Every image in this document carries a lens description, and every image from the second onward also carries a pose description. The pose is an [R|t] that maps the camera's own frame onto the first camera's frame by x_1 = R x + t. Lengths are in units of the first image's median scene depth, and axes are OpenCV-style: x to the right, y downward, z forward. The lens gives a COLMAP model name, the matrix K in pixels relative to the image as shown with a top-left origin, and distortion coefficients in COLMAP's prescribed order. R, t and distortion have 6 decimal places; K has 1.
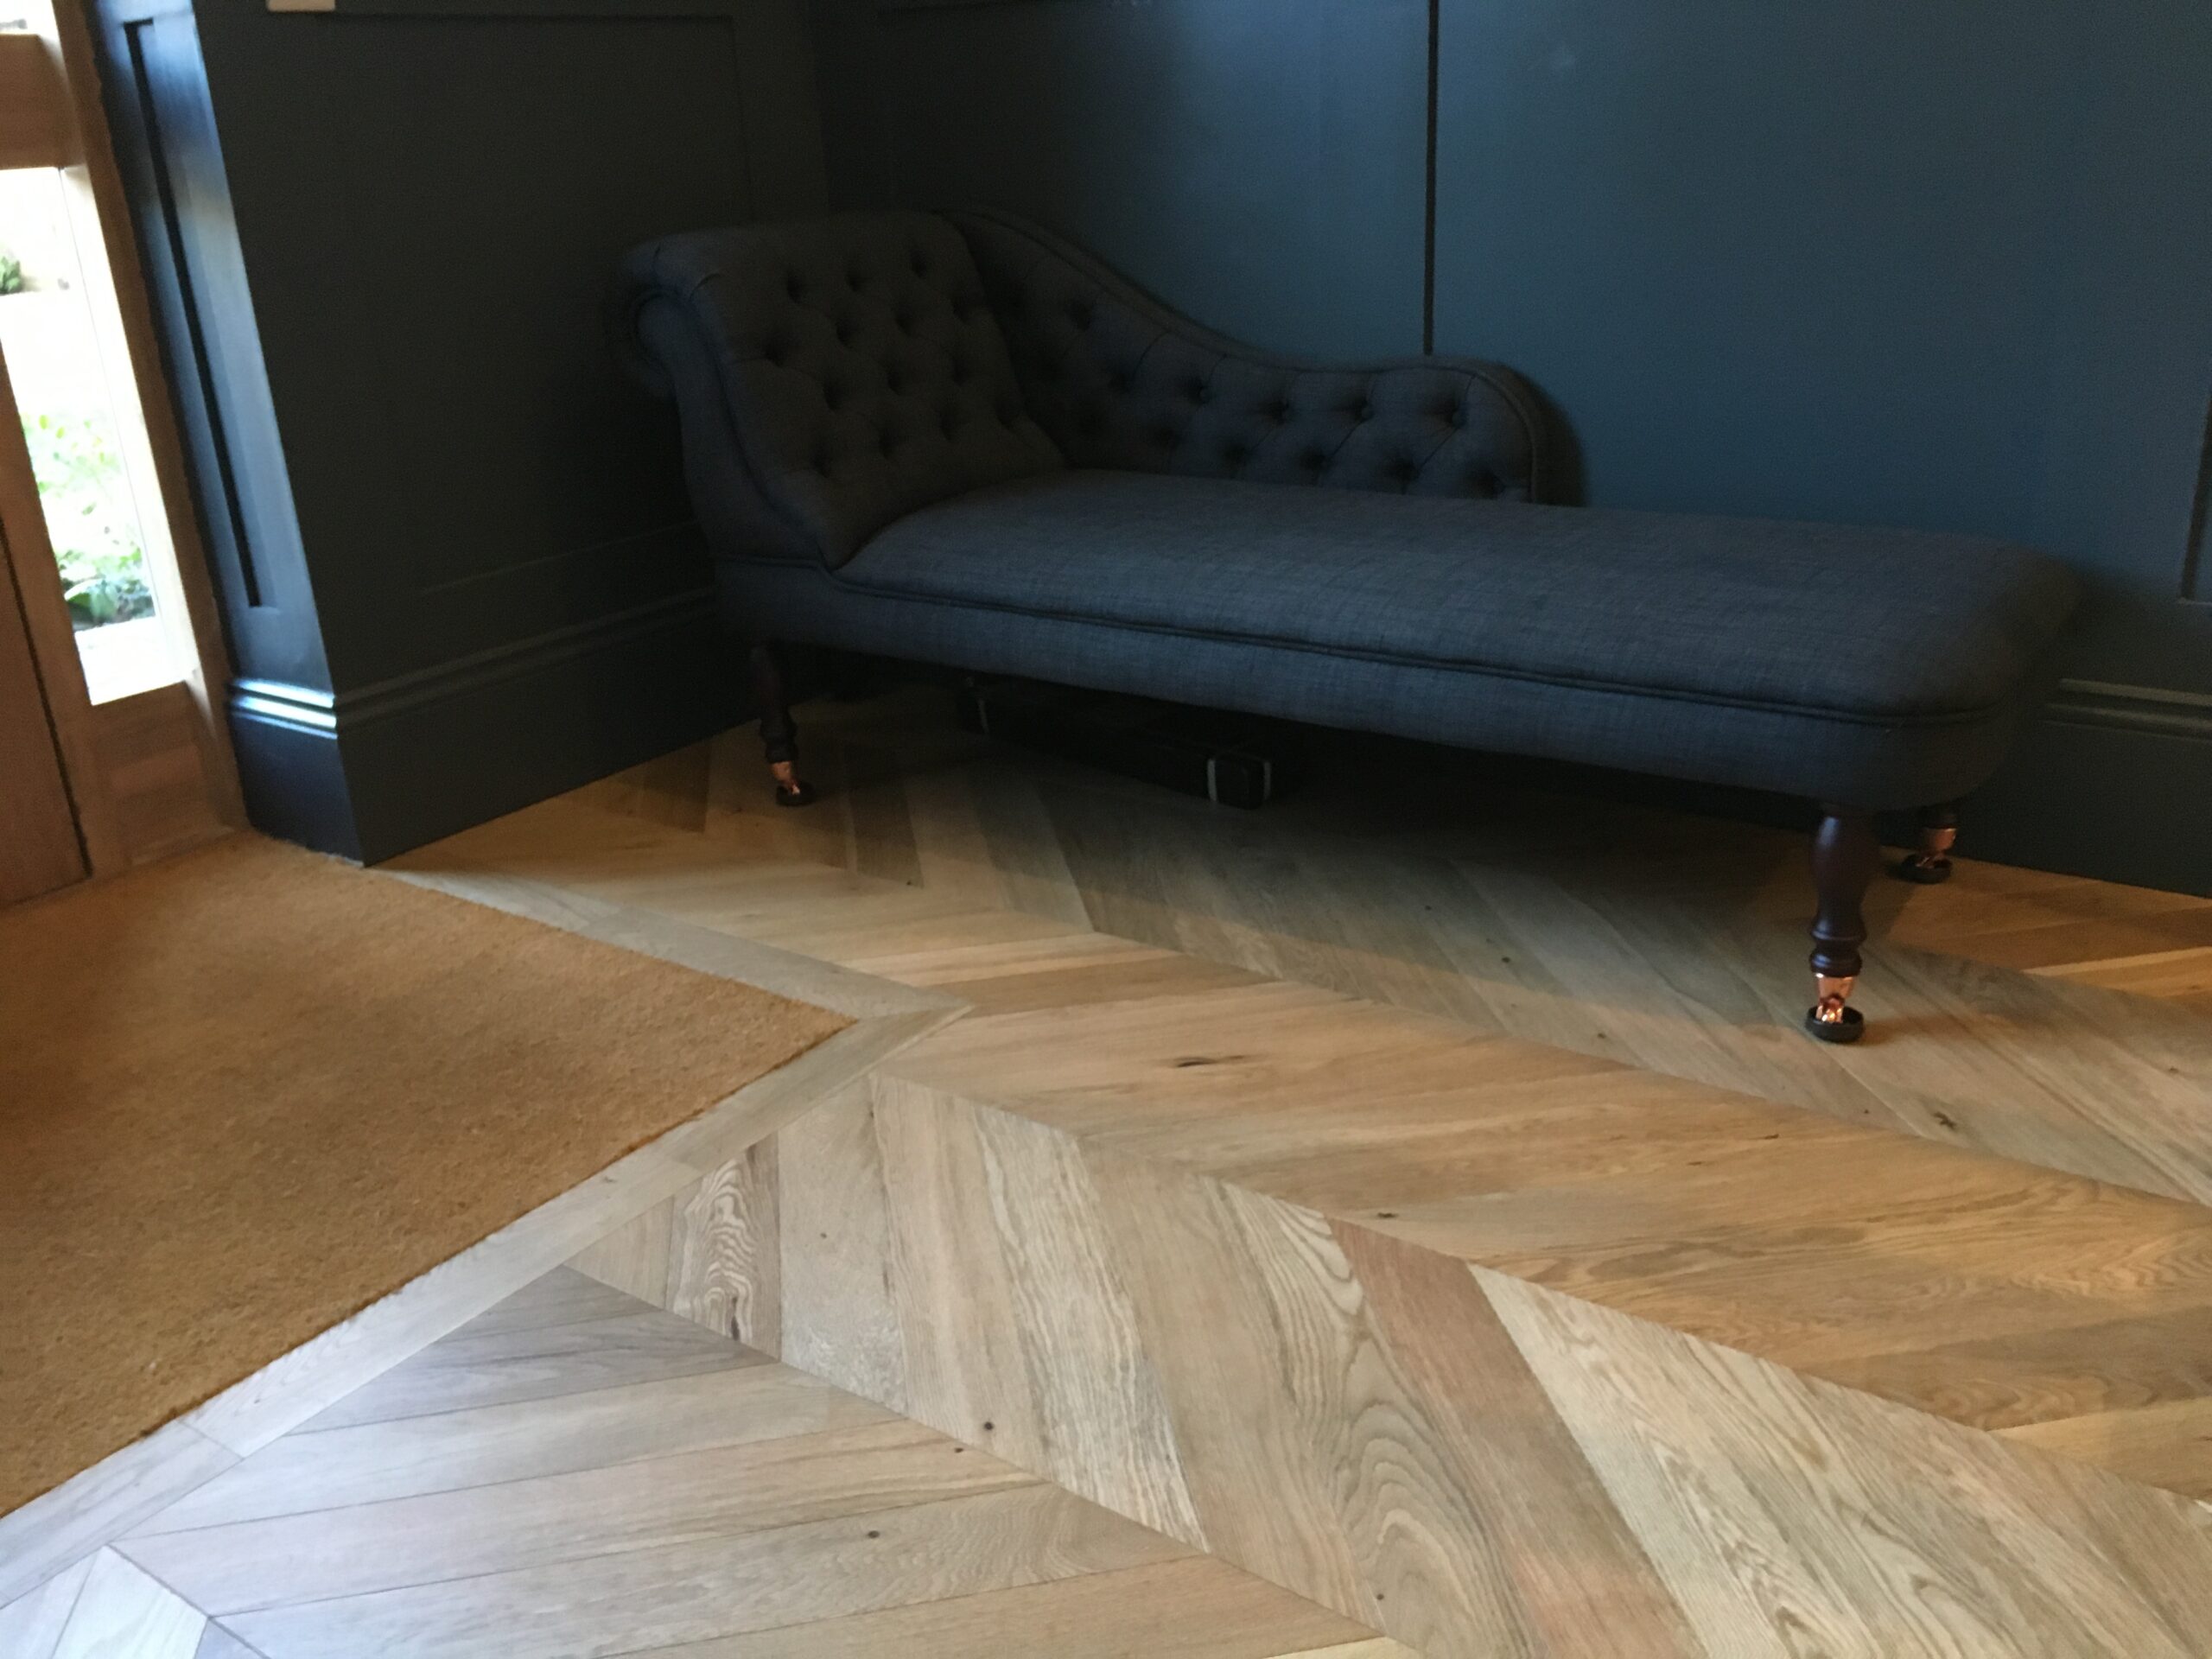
lens RADIAL K [[1900.9, 0, 1111.1], [0, 1900.9, 815.3], [0, 0, 1]] dist [0.084784, -0.109170]
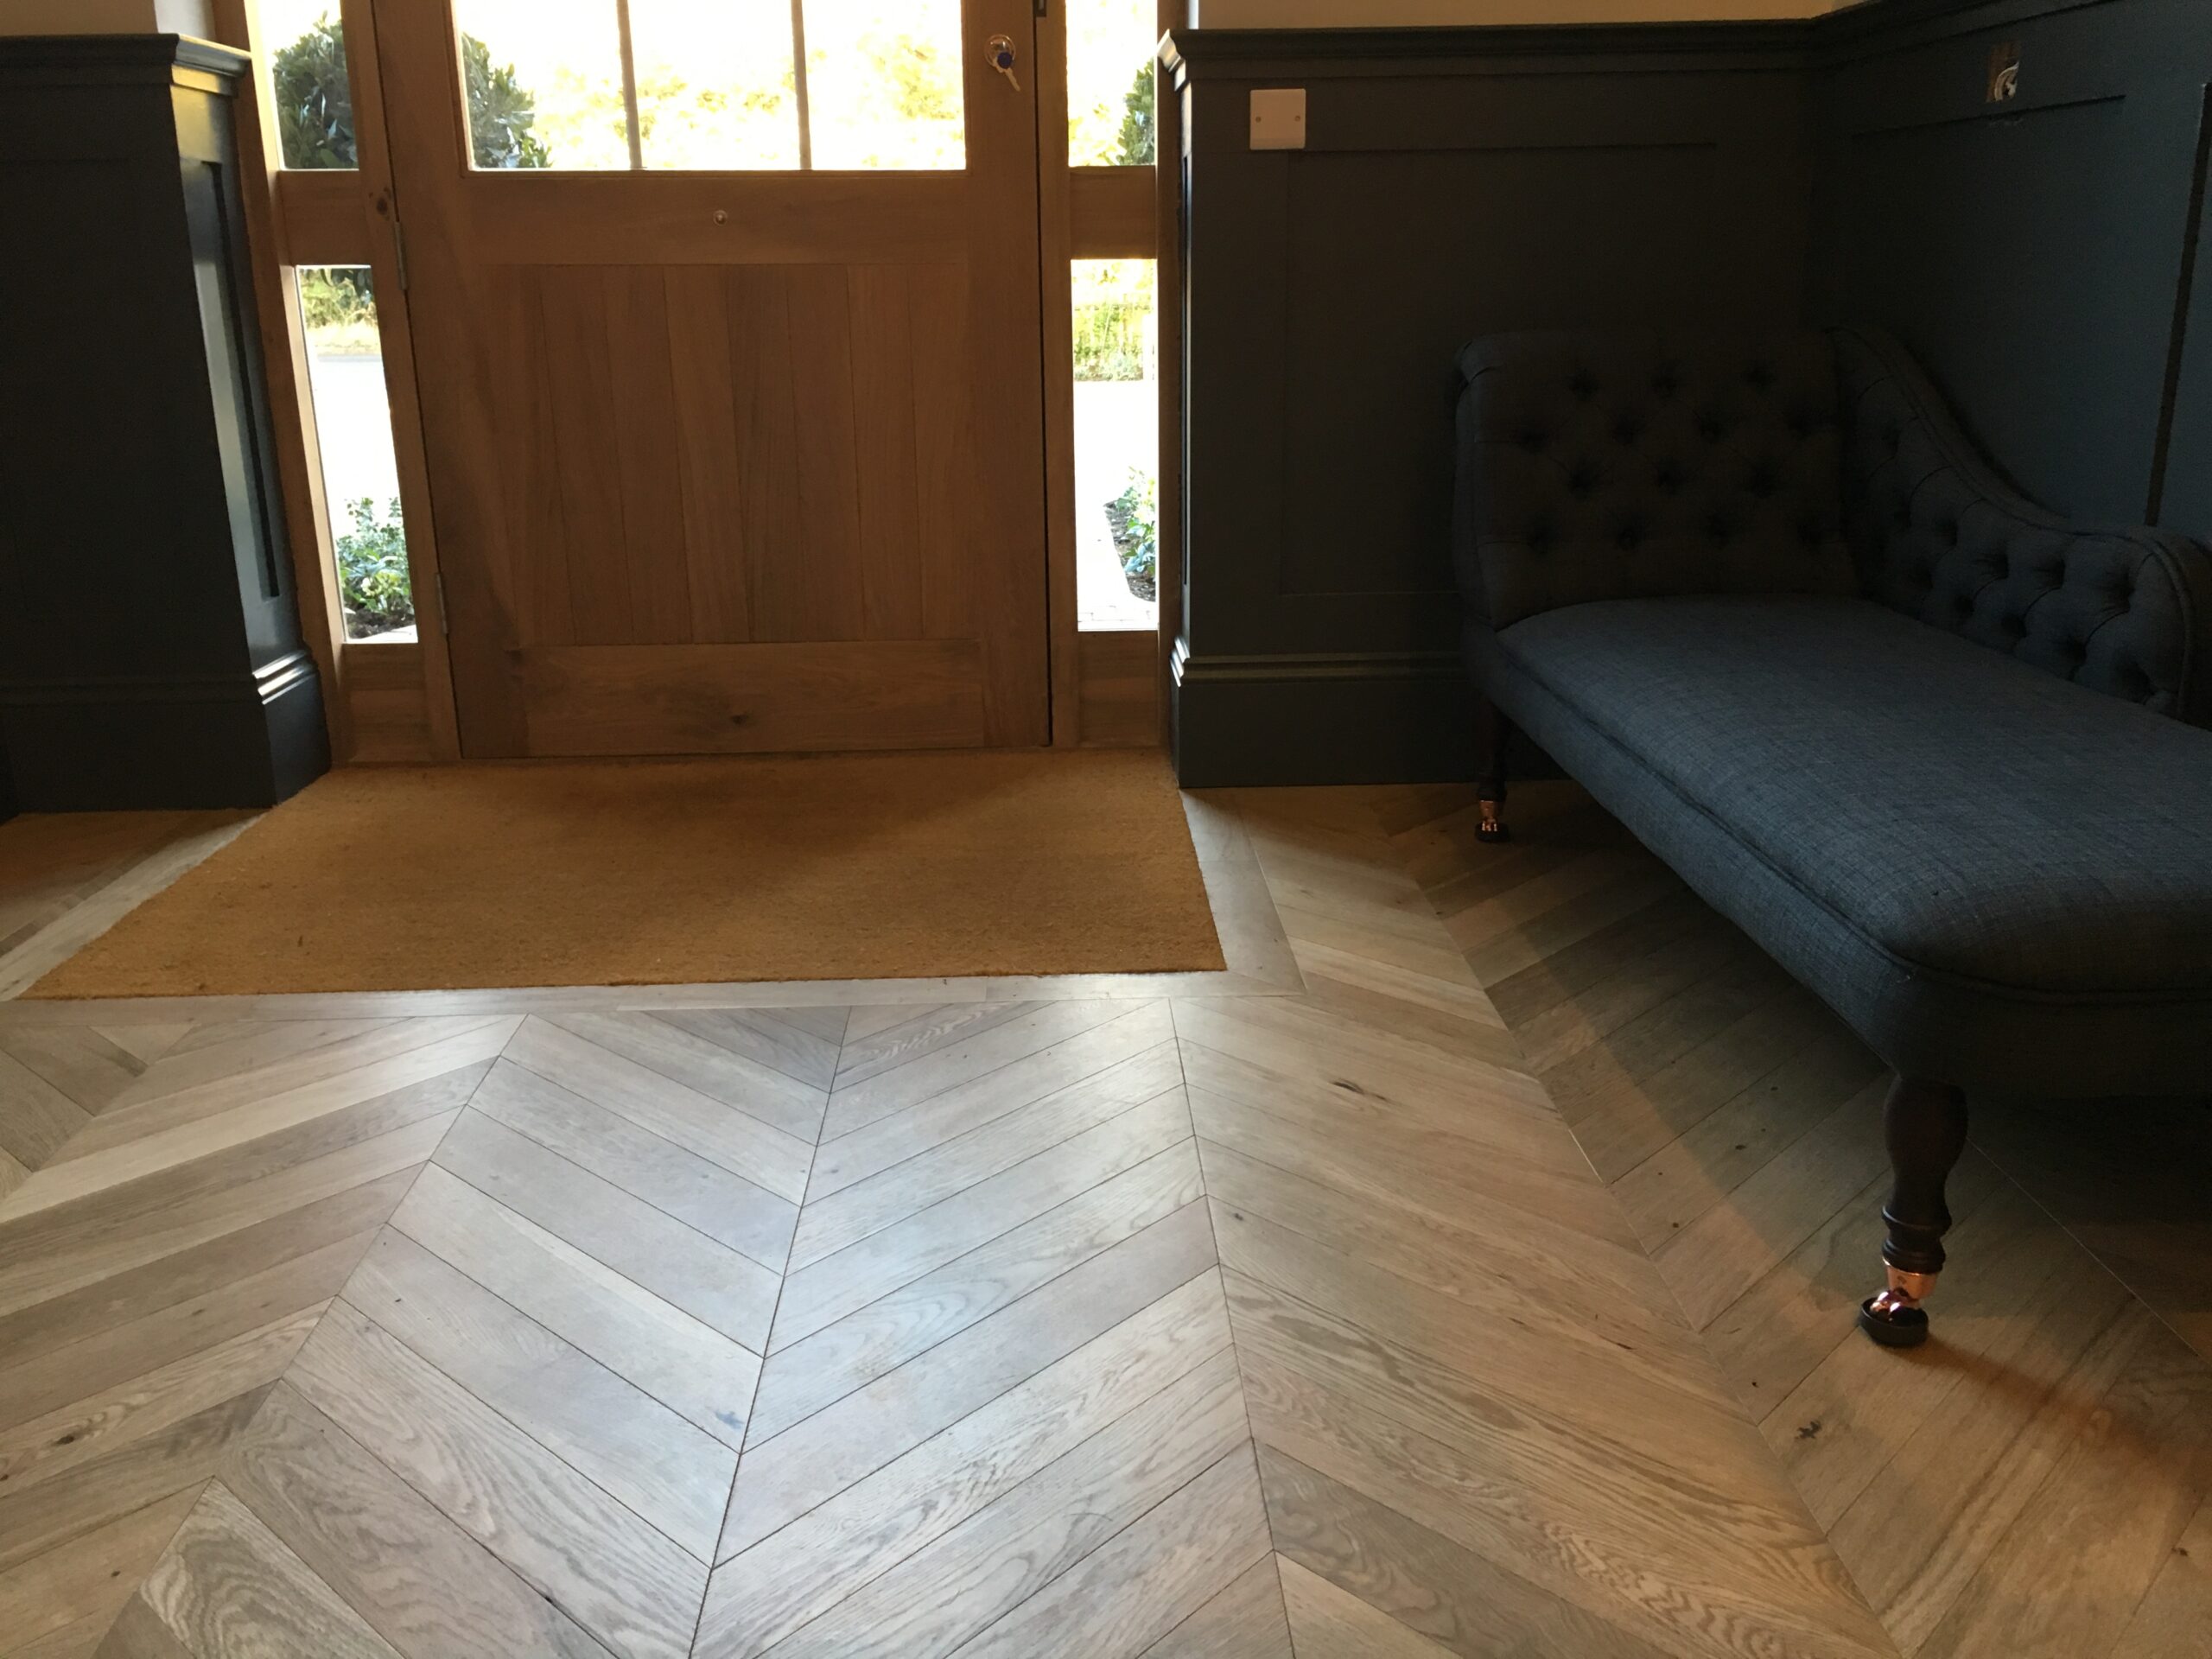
lens RADIAL K [[1900.9, 0, 1111.1], [0, 1900.9, 815.3], [0, 0, 1]] dist [0.084784, -0.109170]
pose [[0.600611, 0.259186, -0.756366, 0.643963], [-0.295046, 0.951080, 0.091621, -0.068176], [0.743111, 0.168134, 0.647701, 0.136034]]
